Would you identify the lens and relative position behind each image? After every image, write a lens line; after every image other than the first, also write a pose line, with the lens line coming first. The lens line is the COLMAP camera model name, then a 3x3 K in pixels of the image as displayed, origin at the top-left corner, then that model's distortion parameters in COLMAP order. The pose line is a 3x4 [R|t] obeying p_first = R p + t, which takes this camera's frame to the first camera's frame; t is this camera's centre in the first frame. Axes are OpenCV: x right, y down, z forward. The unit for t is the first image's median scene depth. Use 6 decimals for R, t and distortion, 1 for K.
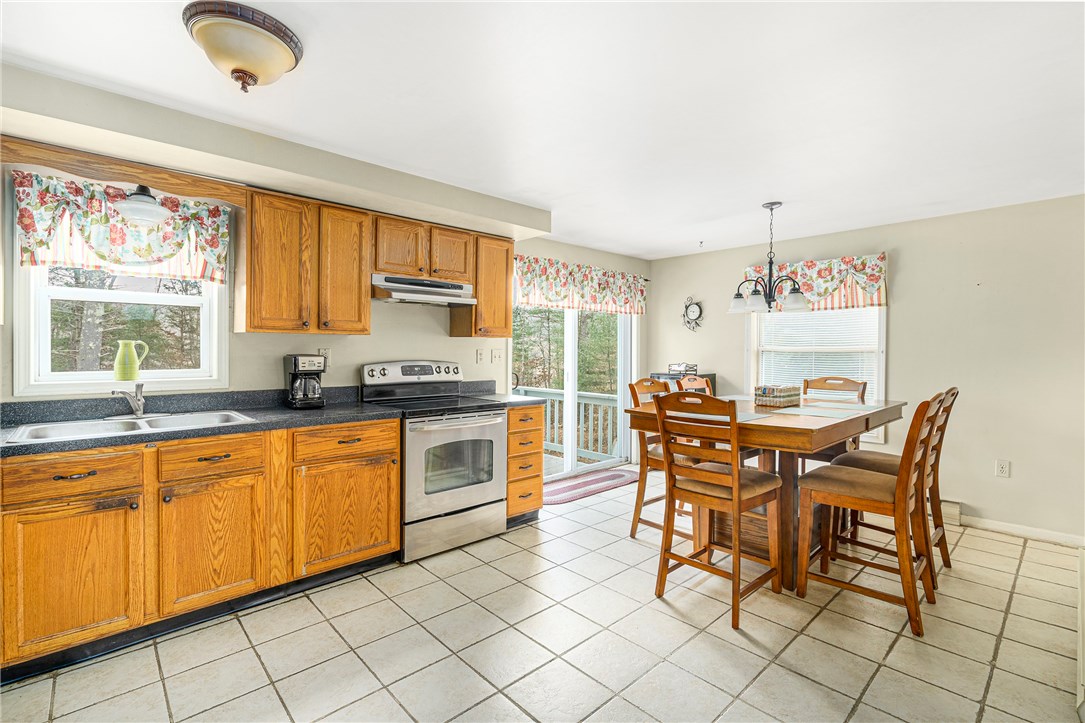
lens RADIAL K [[501.4, 0, 529.4], [0, 501.4, 335.1], [0, 0, 1]] dist [-0.005808, 0.001655]
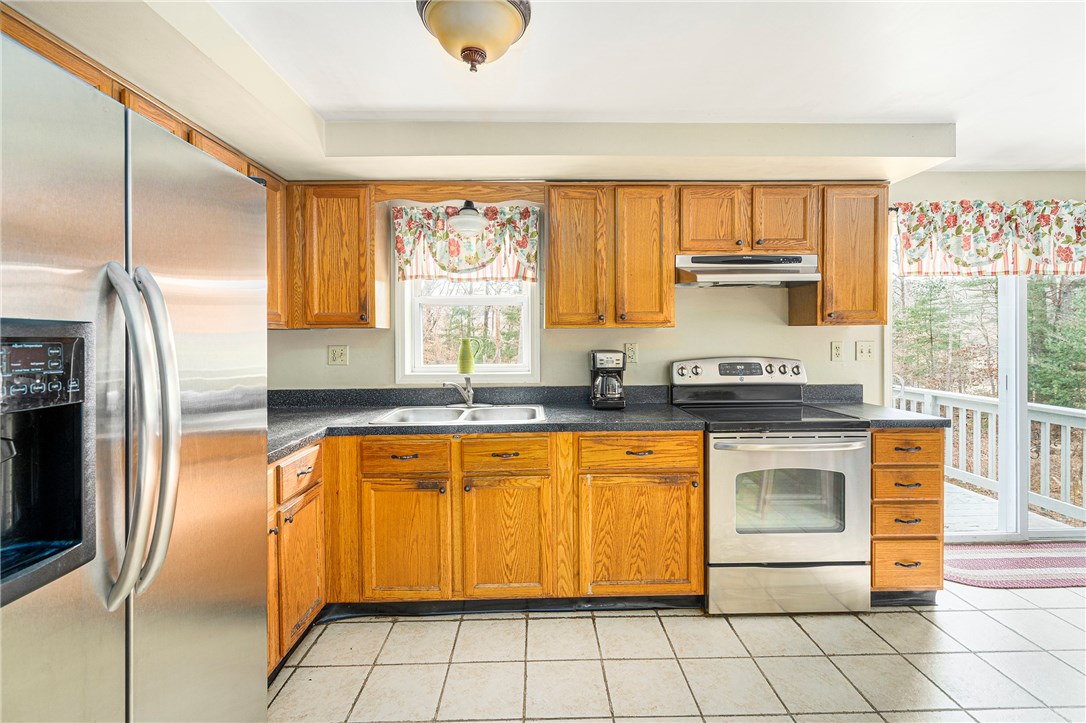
lens RADIAL K [[501.8, 0, 529.9], [0, 501.8, 335.1], [0, 0, 1]] dist [-0.005808, 0.001655]
pose [[0.754176, -0.015670, -0.656485, 0.064427], [0.032012, 0.999404, 0.012920, -0.006845], [0.655892, -0.030759, 0.754228, 0.222467]]
